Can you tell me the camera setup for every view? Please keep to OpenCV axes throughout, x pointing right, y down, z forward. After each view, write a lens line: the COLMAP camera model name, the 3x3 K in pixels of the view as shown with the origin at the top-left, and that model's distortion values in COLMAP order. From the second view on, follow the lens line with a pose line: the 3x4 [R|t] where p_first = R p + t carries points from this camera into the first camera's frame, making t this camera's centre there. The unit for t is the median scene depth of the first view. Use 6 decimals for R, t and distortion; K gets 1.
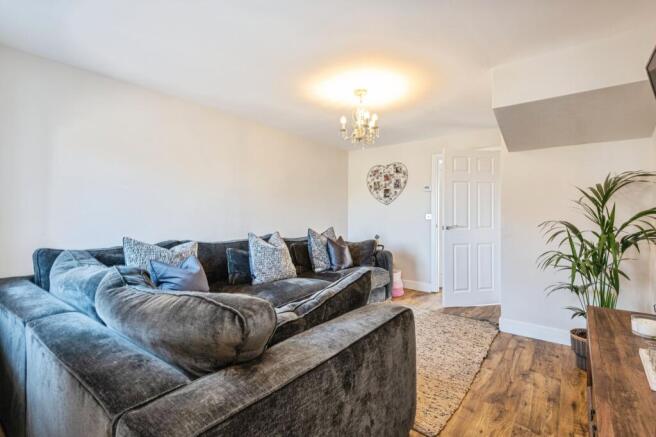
lens RADIAL K [[300.9, 0, 328.9], [0, 300.9, 215.6], [0, 0, 1]] dist [-0.000760, -0.000287]
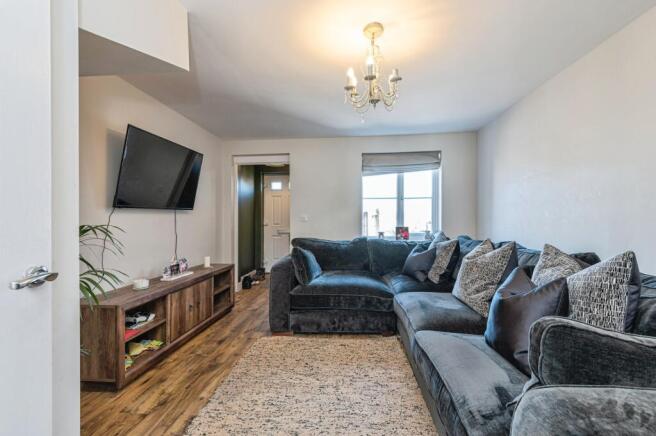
lens RADIAL K [[300.9, 0, 328.1], [0, 300.9, 219.3], [0, 0, 1]] dist [-0.000760, -0.000287]
pose [[-0.832495, -0.004502, -0.554014, 0.741567], [-0.006287, 0.999979, 0.001321, -0.000345], [0.553996, 0.004583, -0.832506, 1.992566]]
